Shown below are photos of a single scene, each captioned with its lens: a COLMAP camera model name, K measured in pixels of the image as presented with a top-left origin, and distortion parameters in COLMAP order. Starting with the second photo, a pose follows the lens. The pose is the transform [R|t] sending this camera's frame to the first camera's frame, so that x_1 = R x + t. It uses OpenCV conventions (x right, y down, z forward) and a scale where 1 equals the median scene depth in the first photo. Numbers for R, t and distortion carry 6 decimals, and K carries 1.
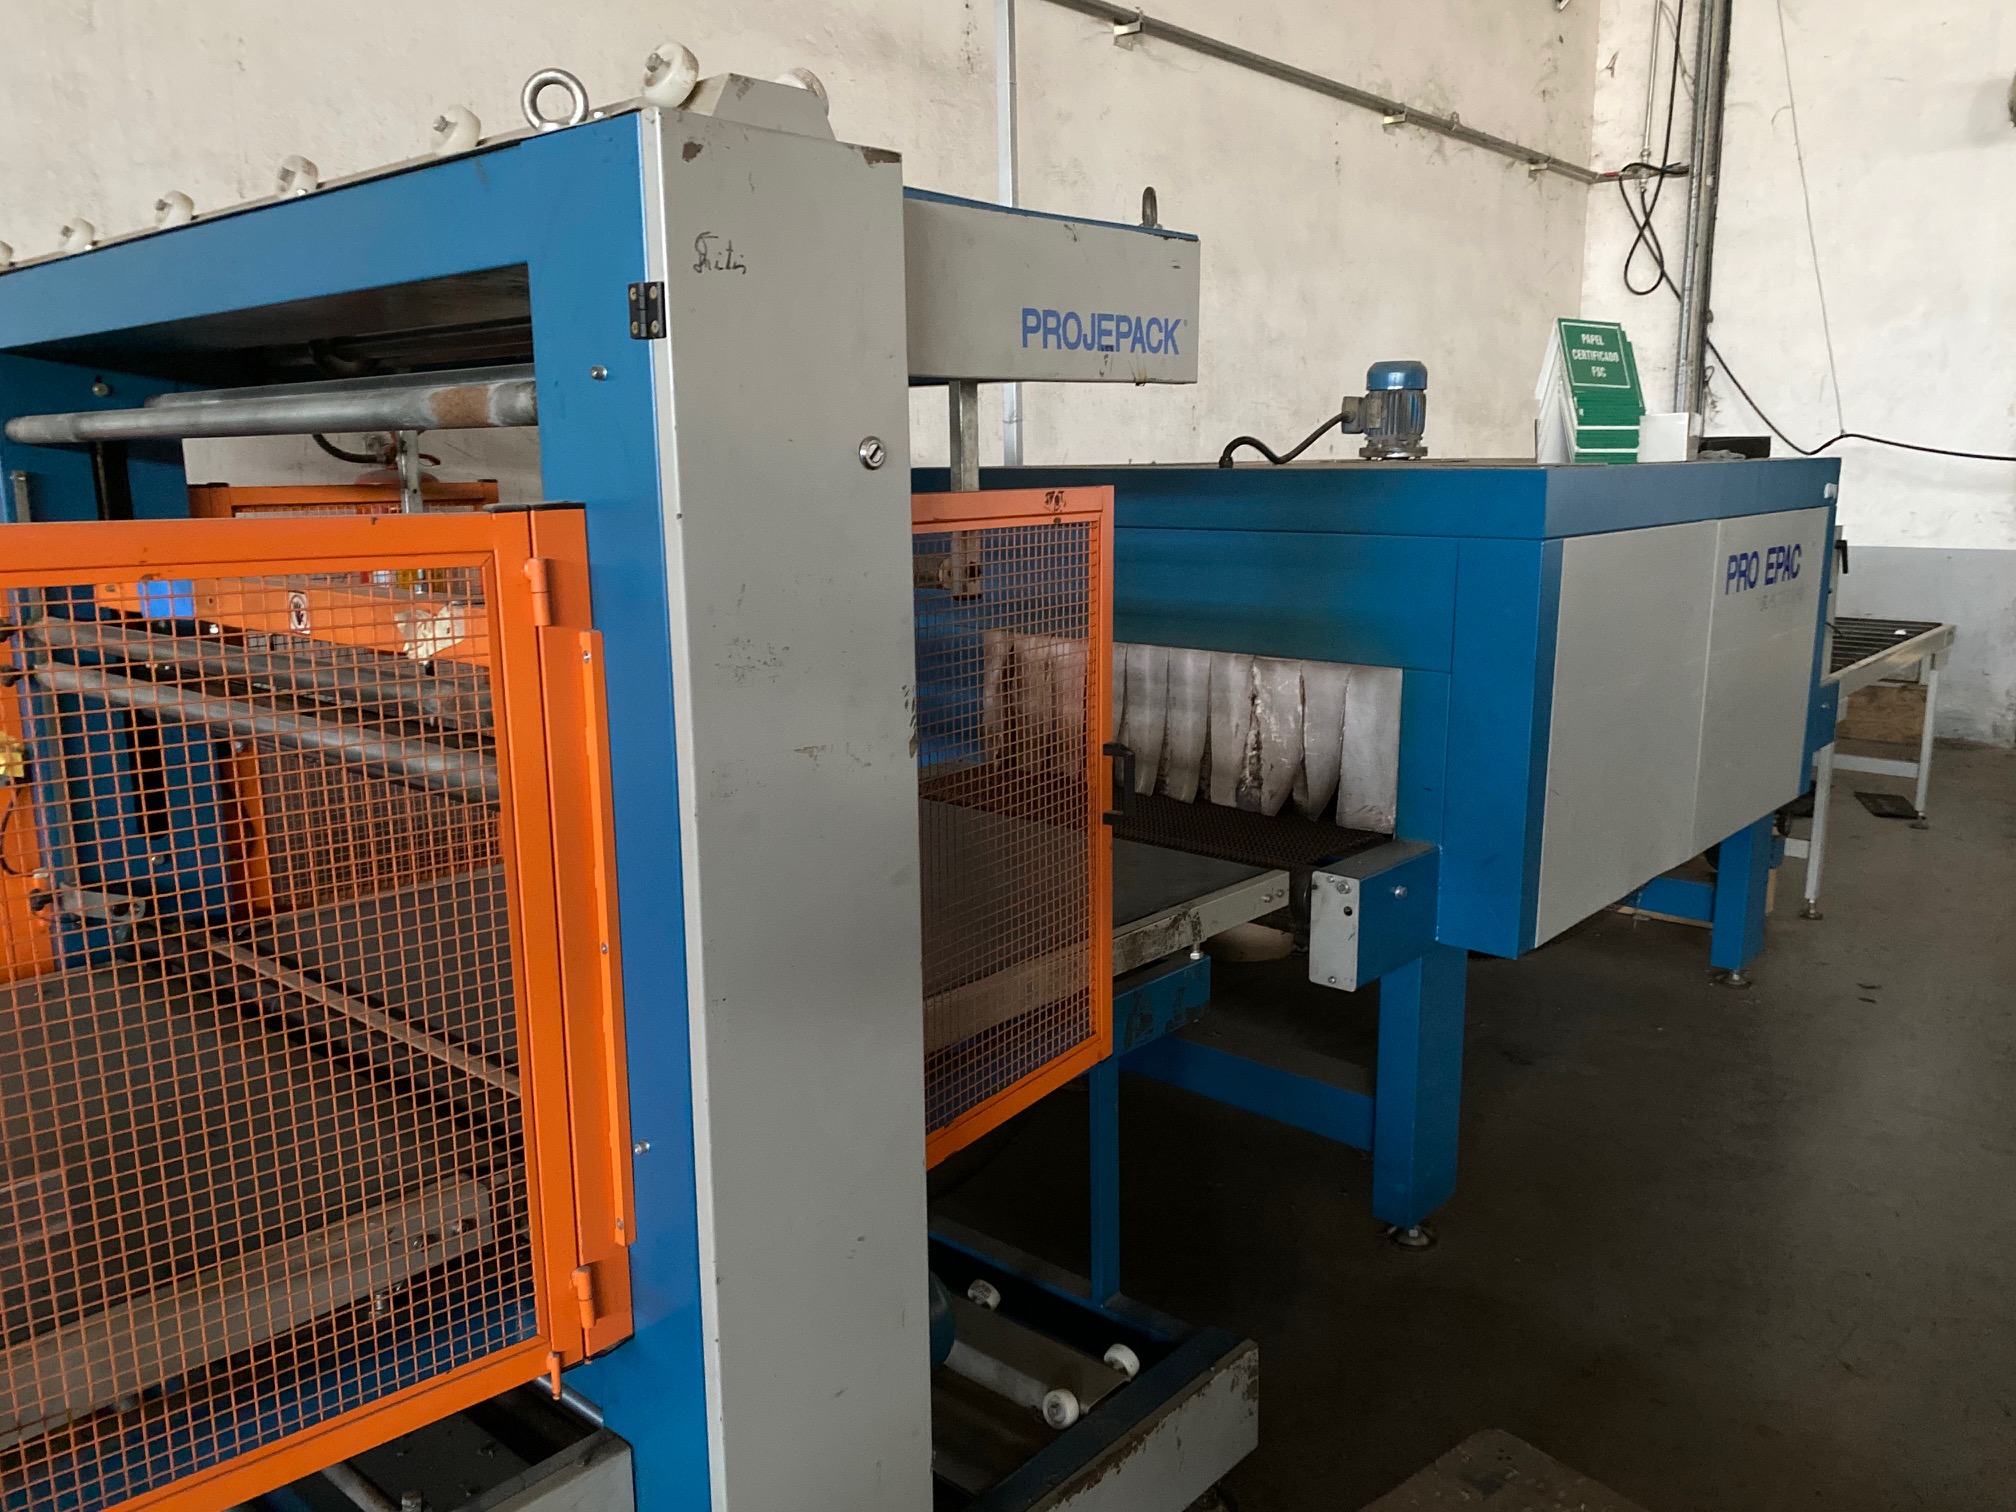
lens RADIAL K [[1510.9, 0, 1002.2], [0, 1510.9, 752.0], [0, 0, 1]] dist [0.043388, -0.047983]
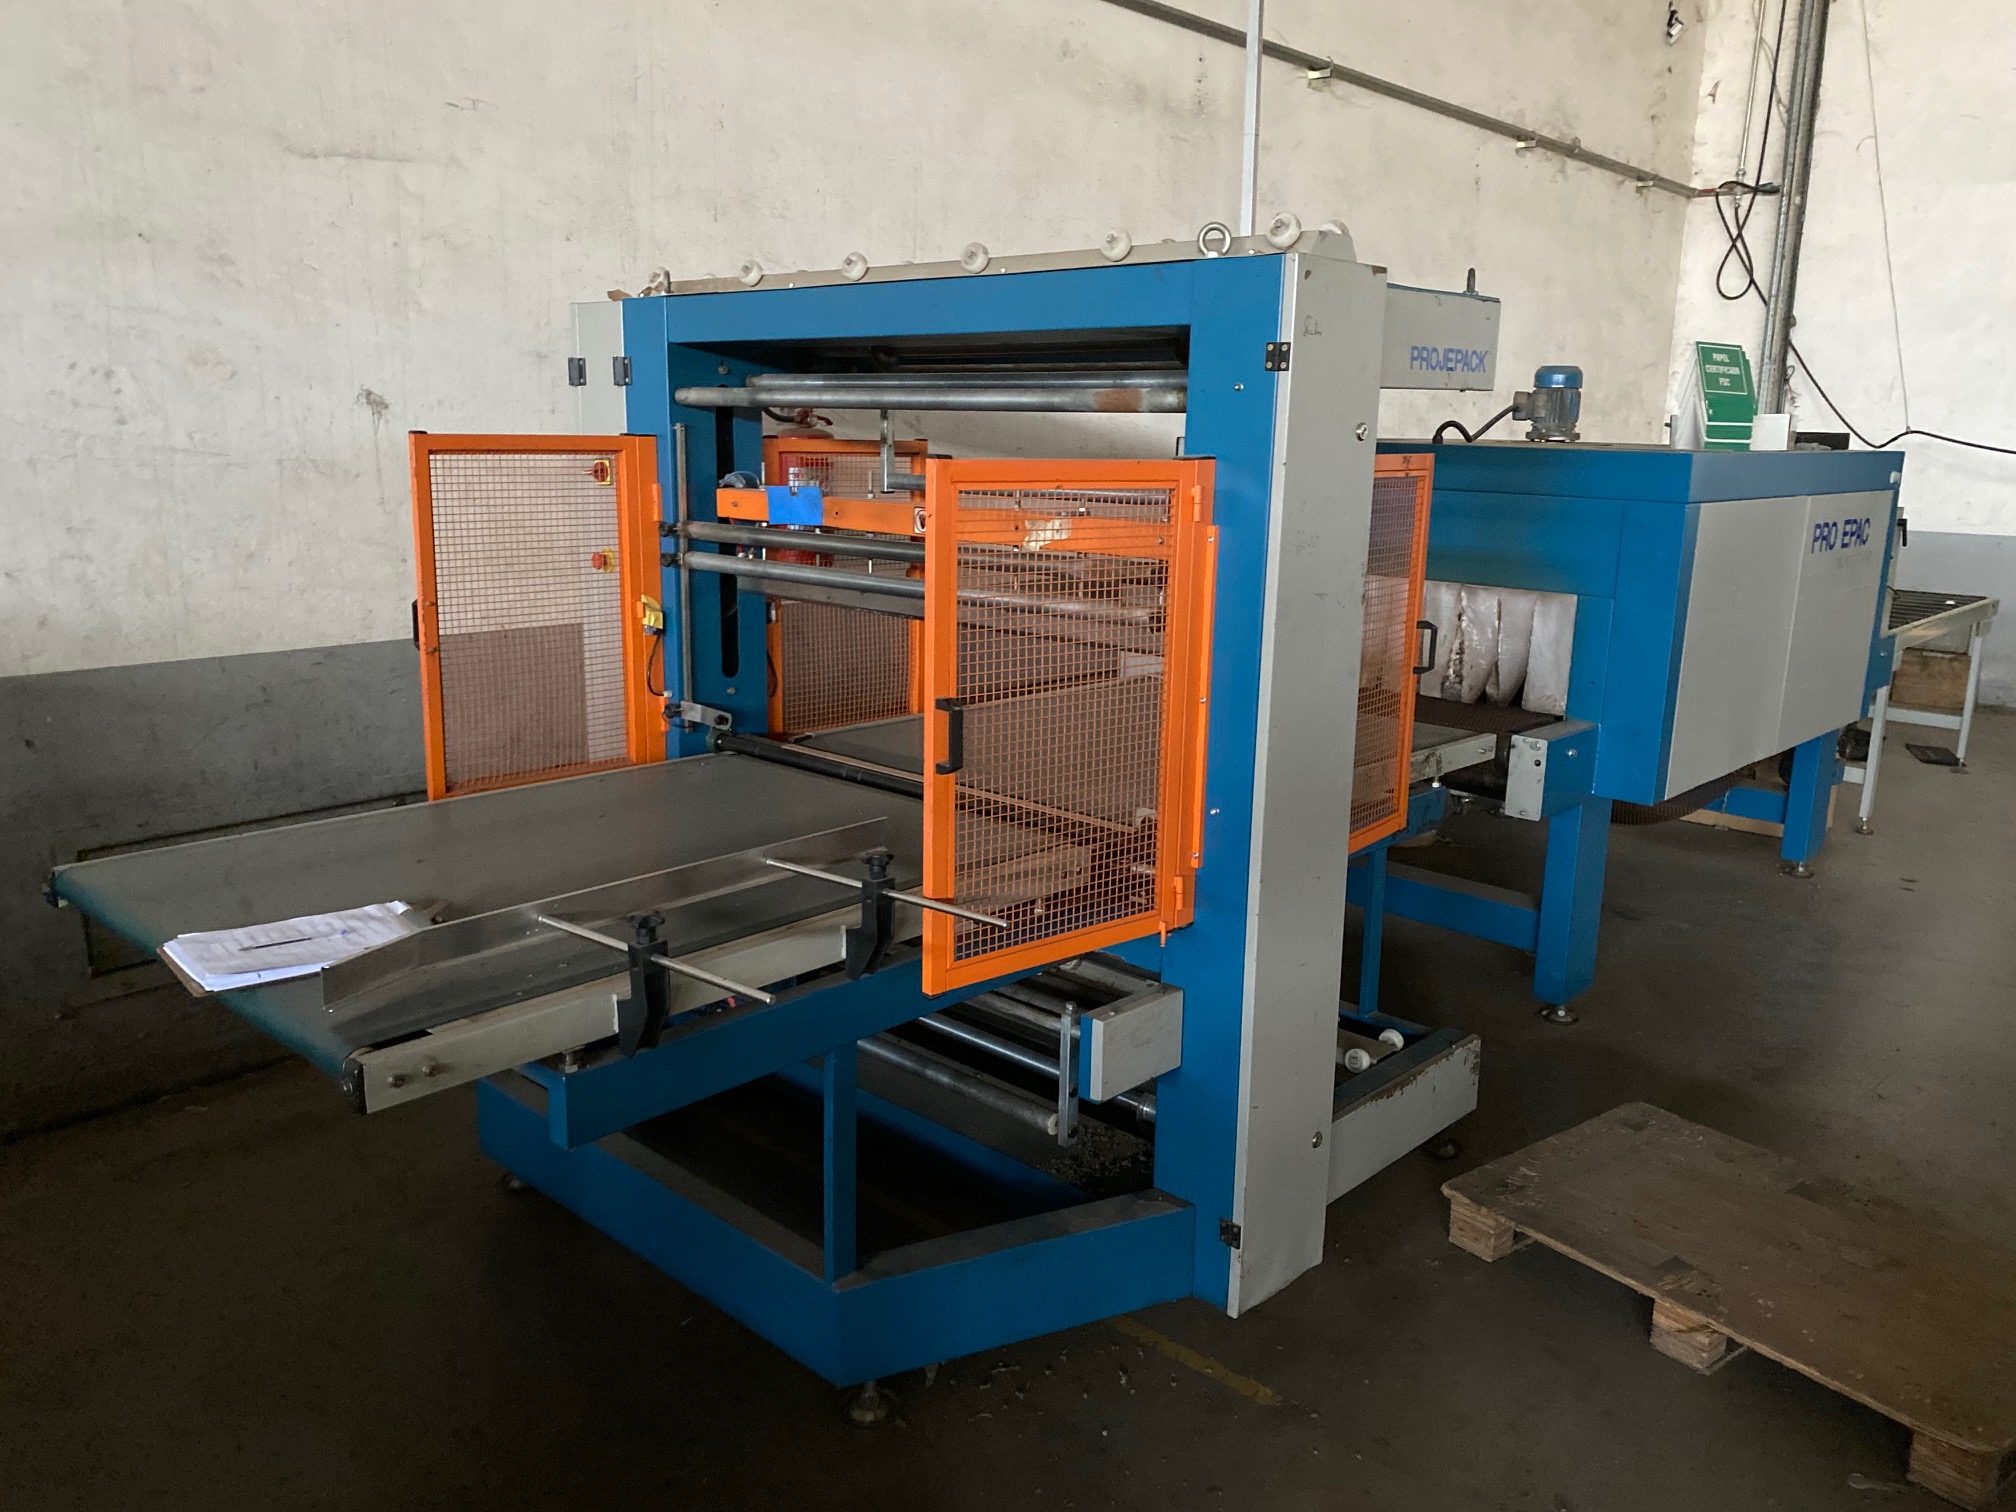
lens RADIAL K [[1538.0, 0, 1011.6], [0, 1538.0, 744.0], [0, 0, 1]] dist [0.014513, -0.004808]
pose [[0.999261, 0.034829, -0.016237, -0.168833], [-0.034606, 0.999305, 0.013833, 0.060025], [0.016708, -0.013261, 0.999772, -0.312111]]
